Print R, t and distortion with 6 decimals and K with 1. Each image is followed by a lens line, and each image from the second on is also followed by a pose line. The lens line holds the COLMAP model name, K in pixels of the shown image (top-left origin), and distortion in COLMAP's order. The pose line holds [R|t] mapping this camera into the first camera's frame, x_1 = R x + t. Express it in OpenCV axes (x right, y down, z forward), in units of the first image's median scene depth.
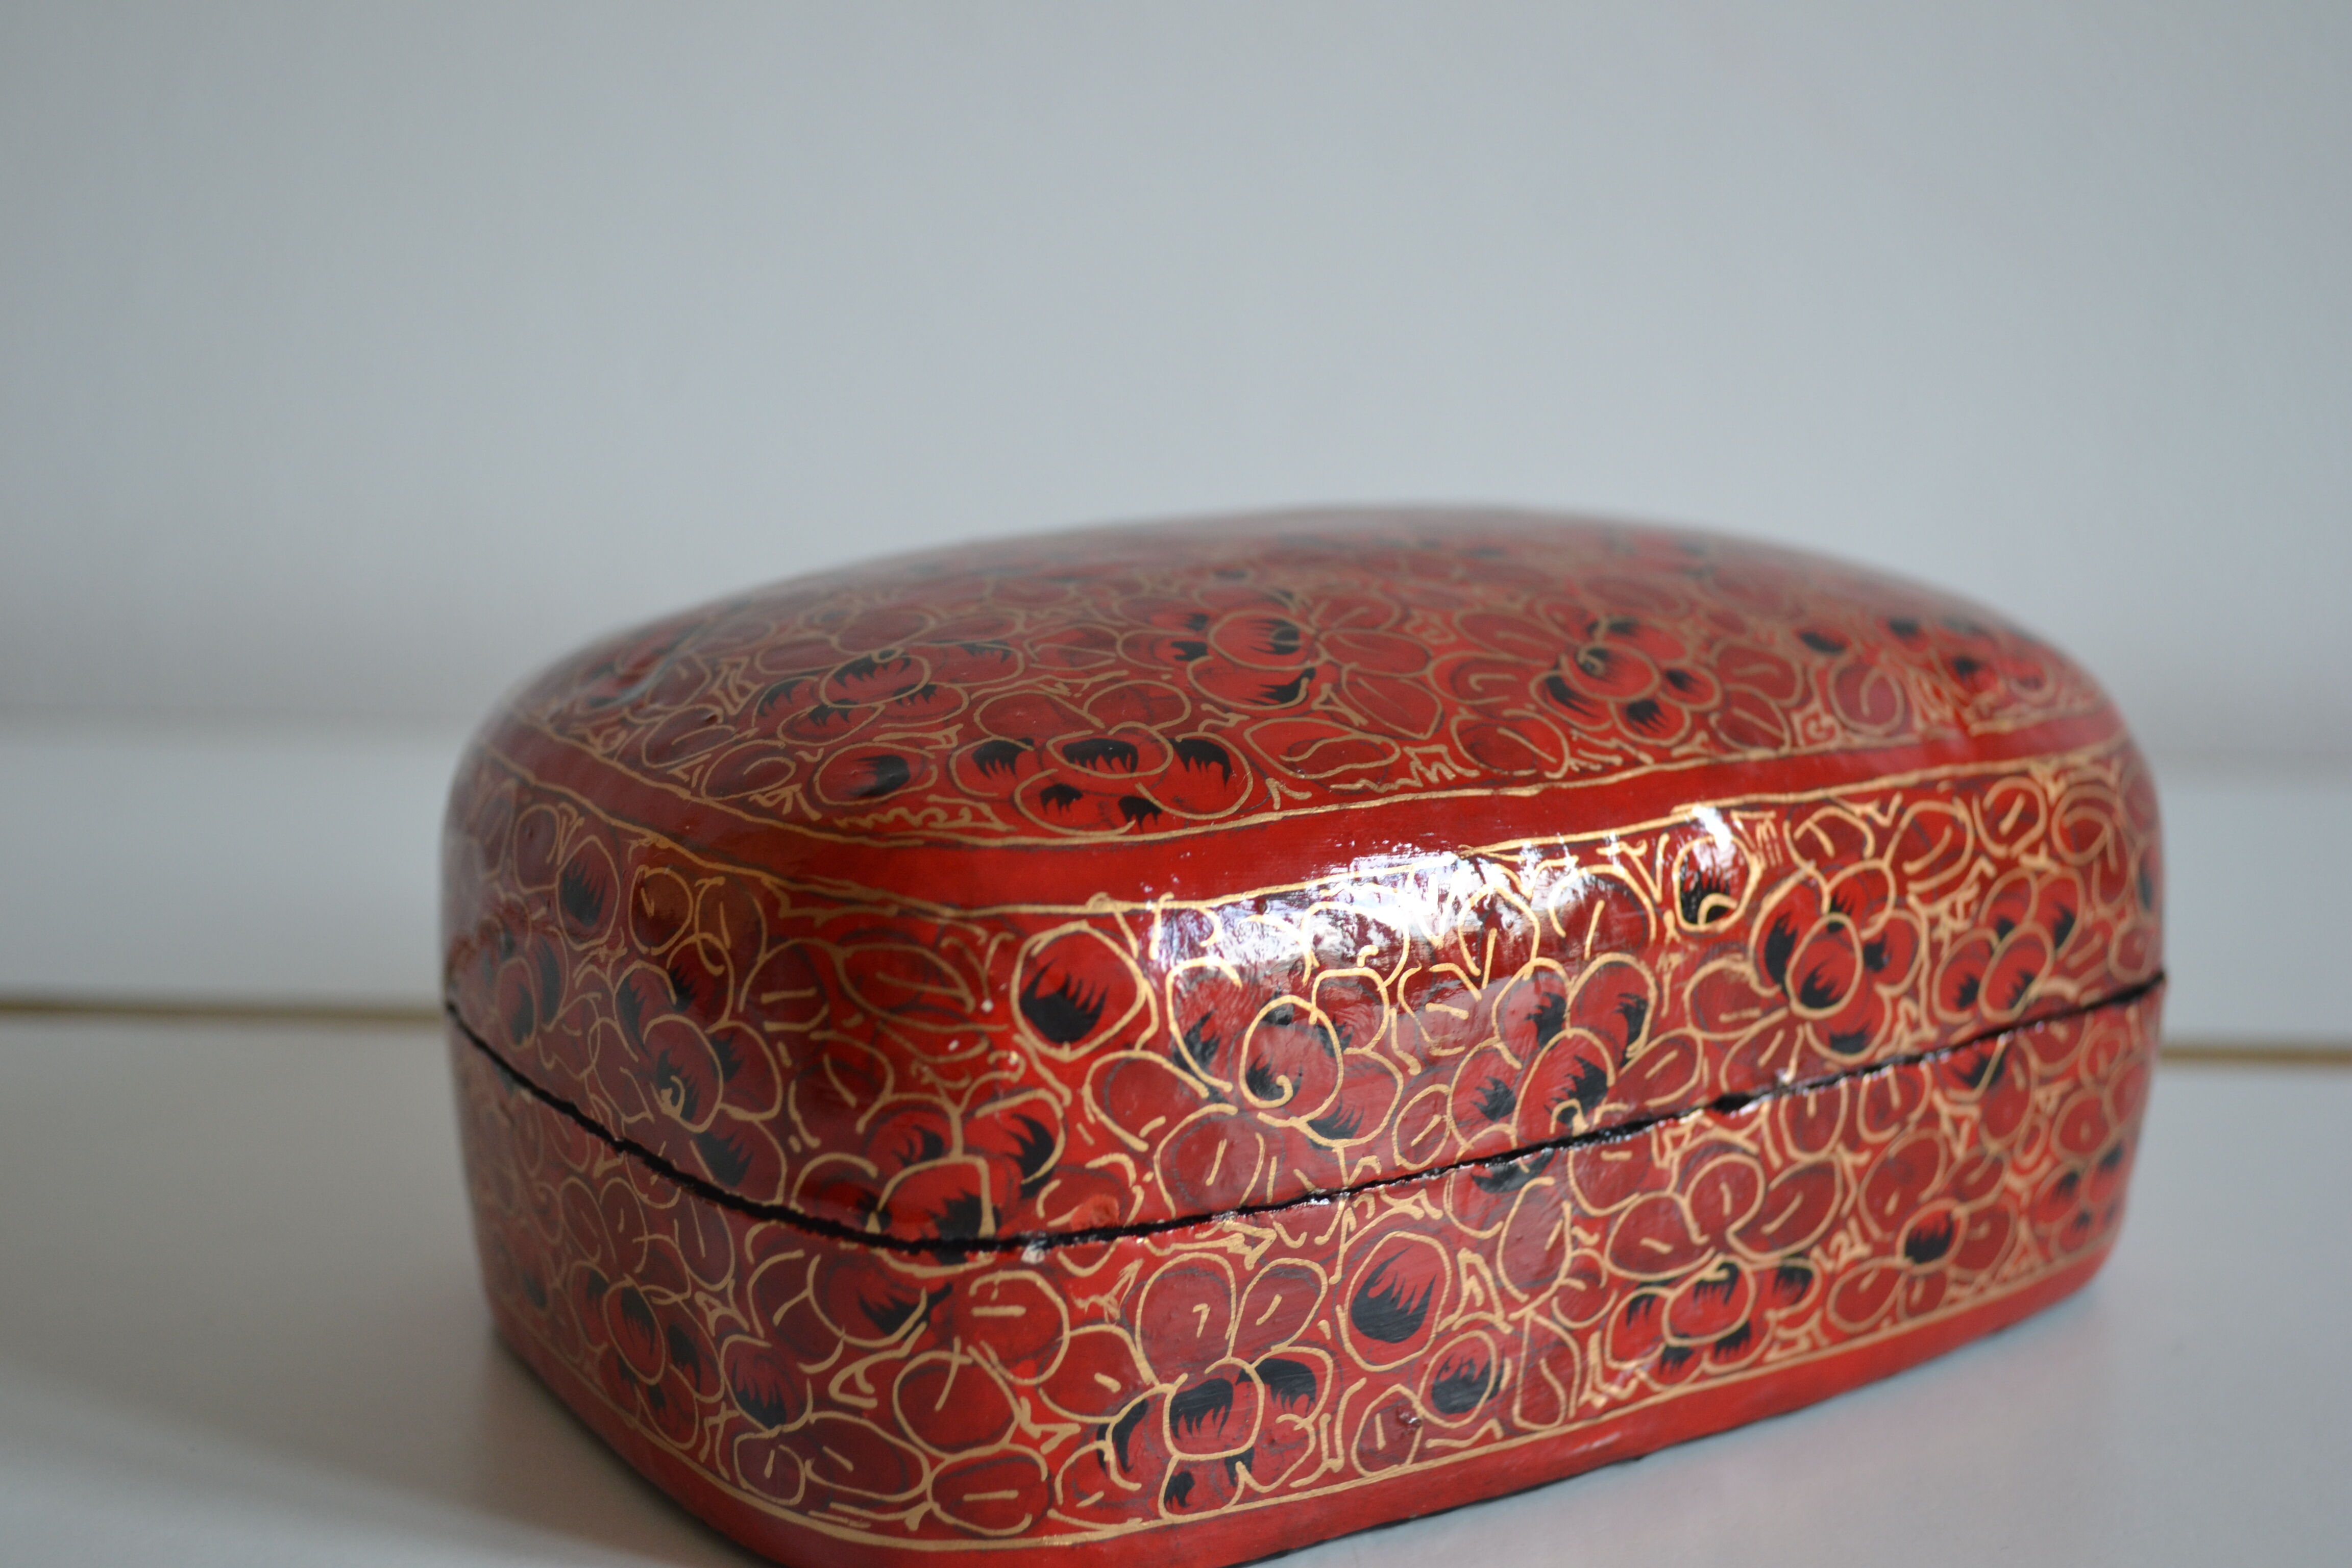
lens RADIAL K [[3102.9, 0, 1176.0], [0, 3102.9, 784.0], [0, 0, 1]] dist [-0.024290, -0.108660]
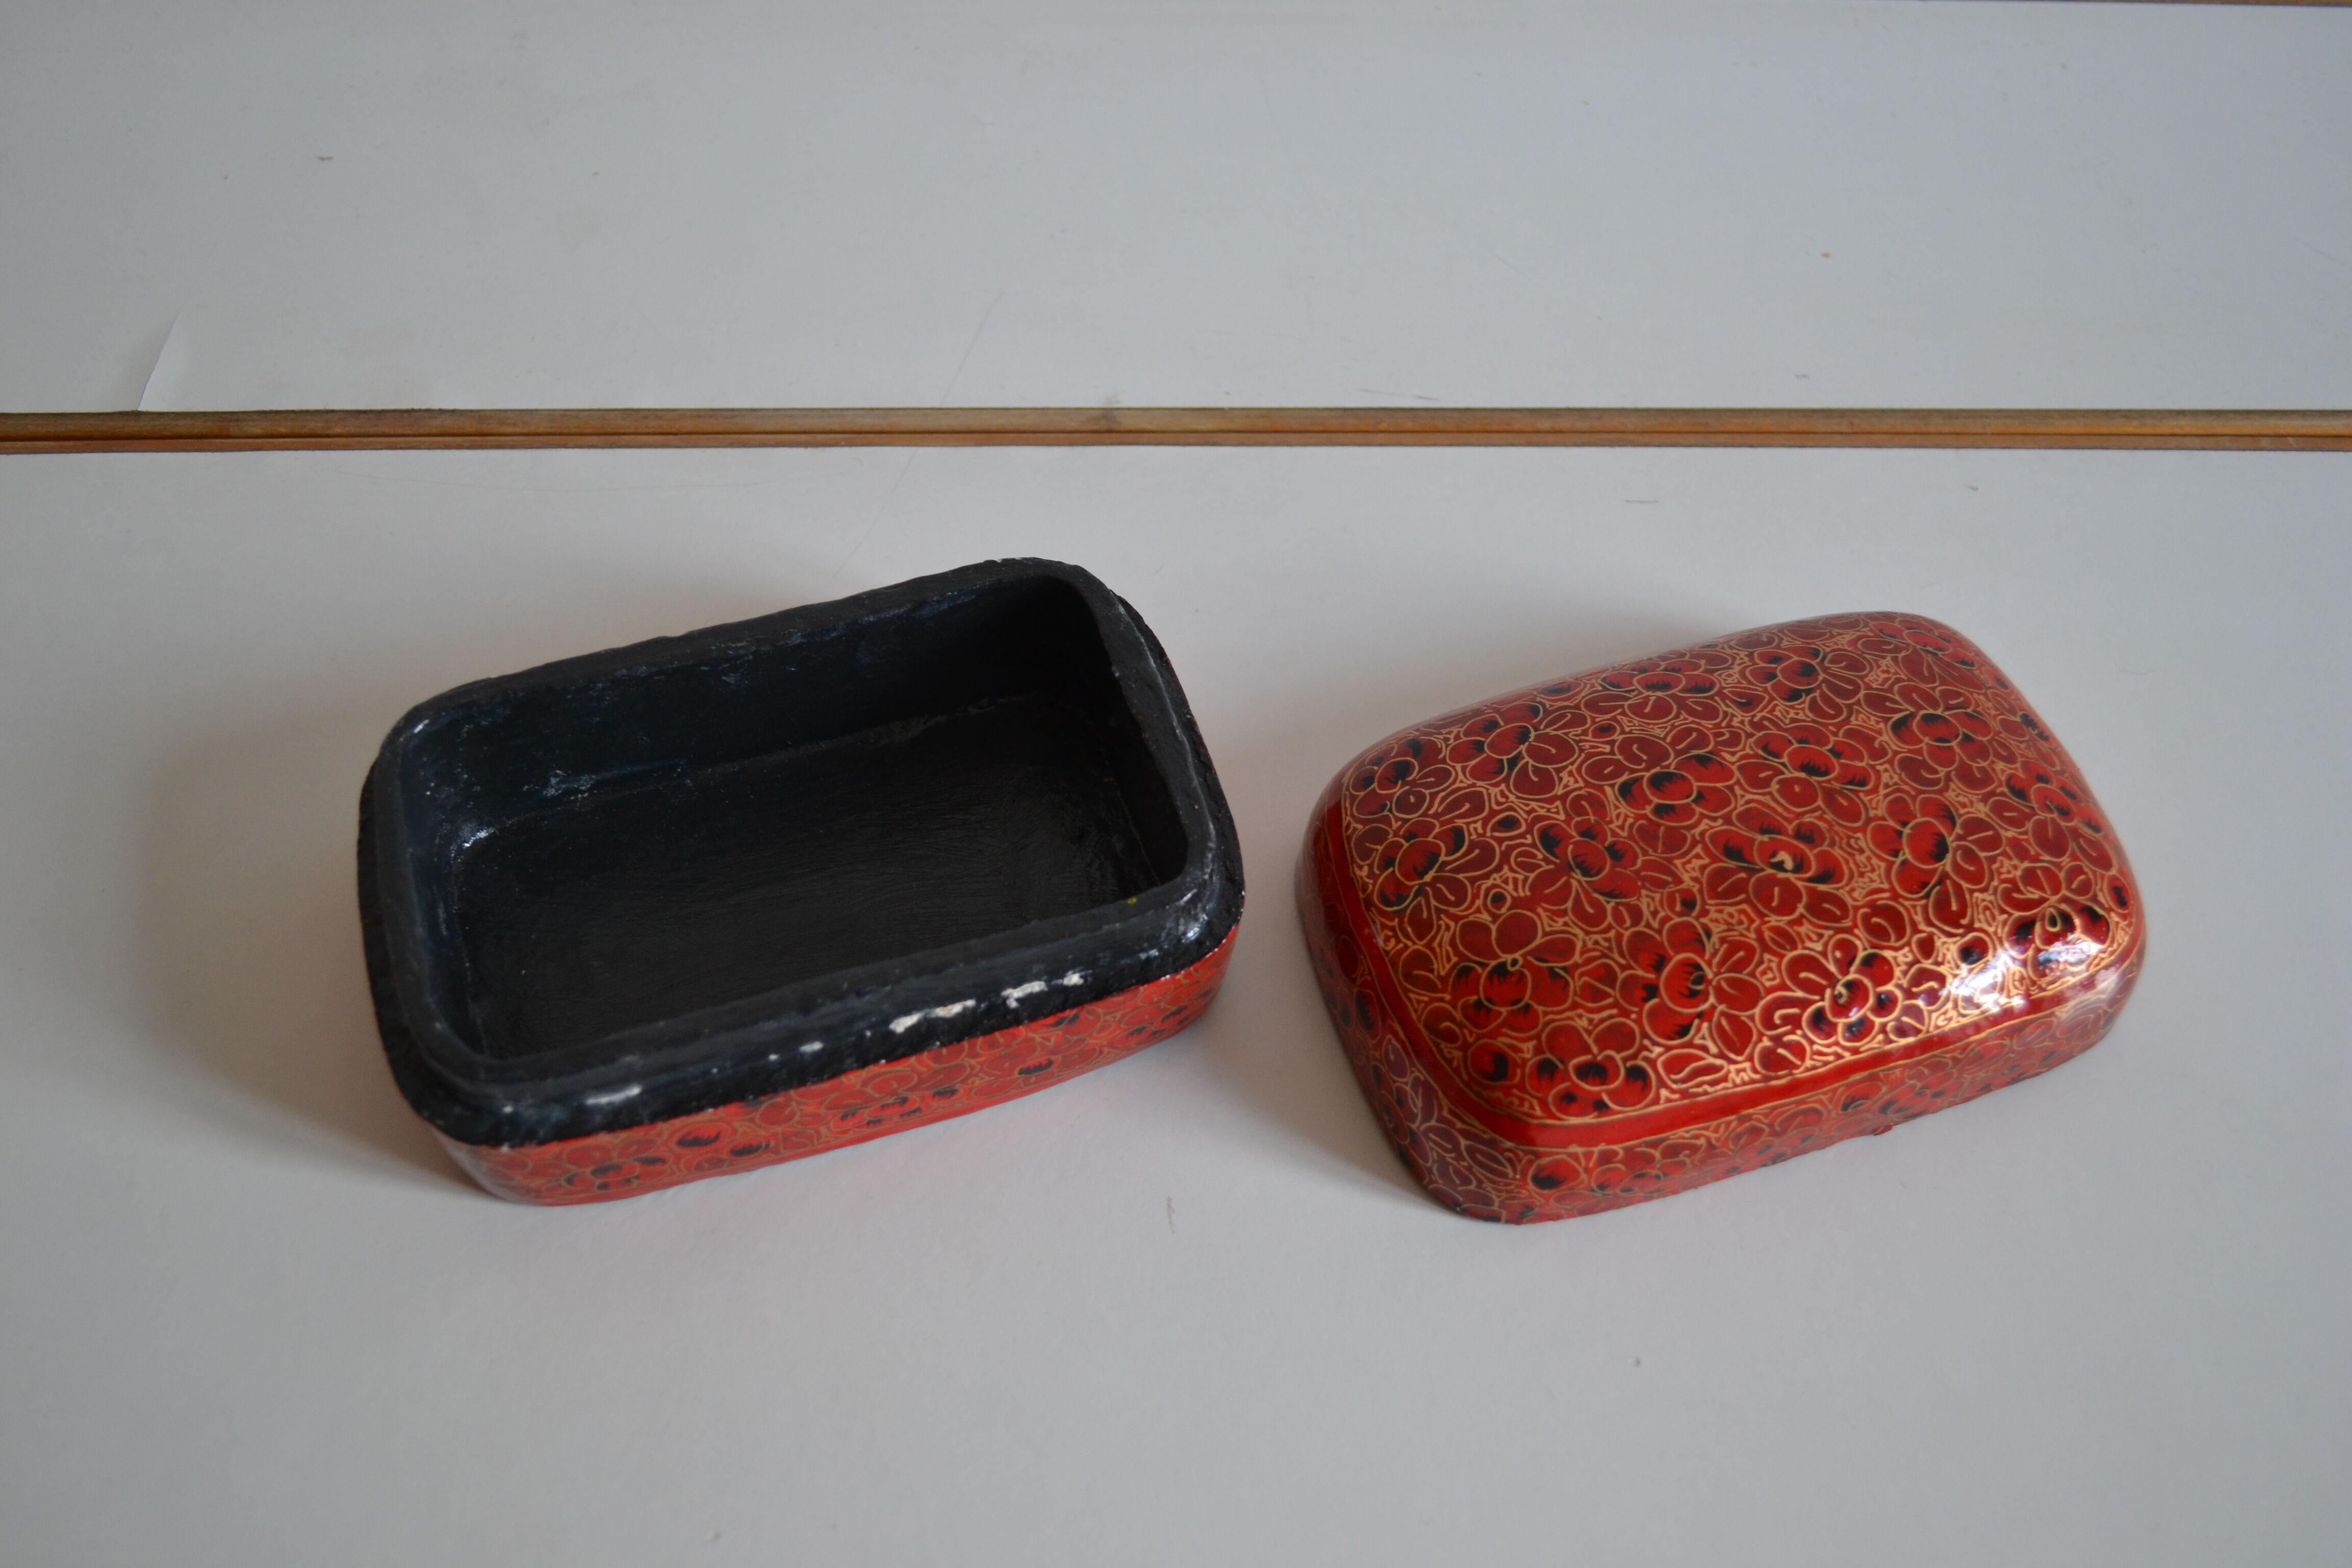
lens RADIAL K [[2250.4, 0, 1176.0], [0, 2250.4, 784.0], [0, 0, 1]] dist [-0.077989, 0.021003]
pose [[0.962477, 0.234978, -0.135730, -0.139208], [-0.084338, 0.734436, 0.673417, -1.205447], [0.257923, -0.636701, 0.726696, -0.149236]]
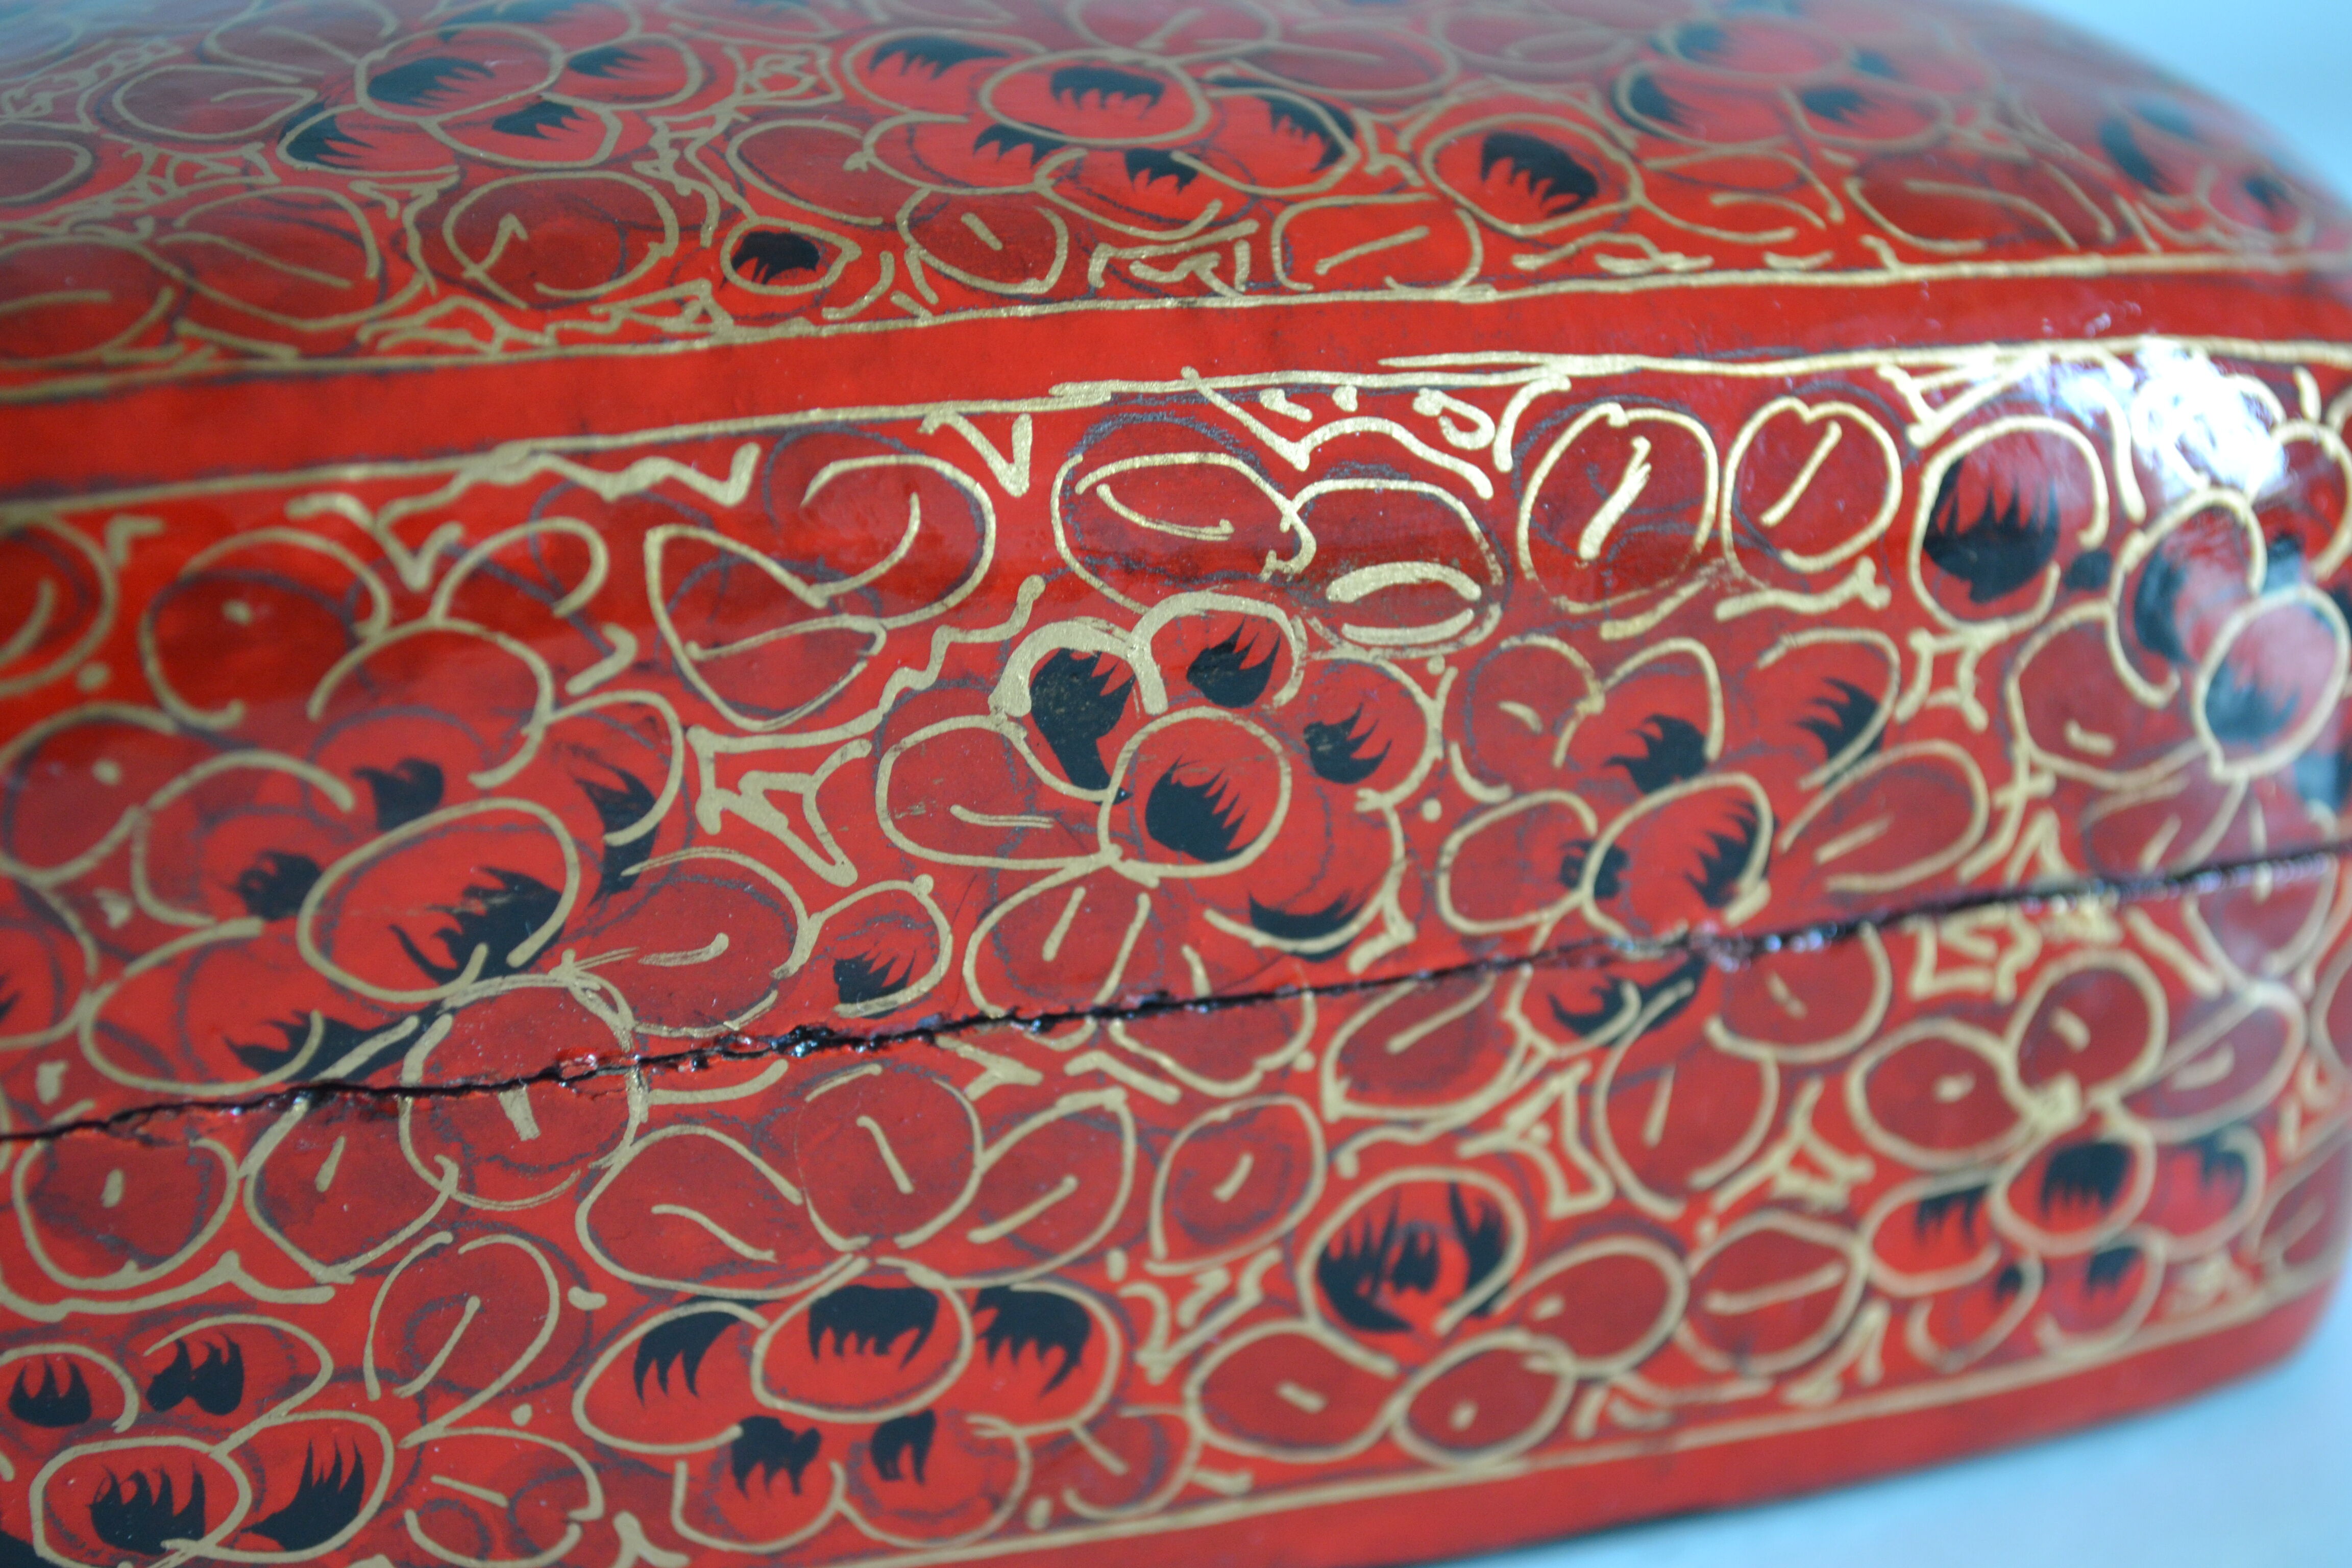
lens RADIAL K [[4133.1, 0, 1176.0], [0, 4133.1, 784.0], [0, 0, 1]] dist [0.001183, 0.000102]
pose [[-0.957273, -0.096281, 0.272688, -0.257586], [0.059529, 0.857147, 0.511621, -0.374743], [-0.282993, 0.505993, -0.814792, 1.949228]]
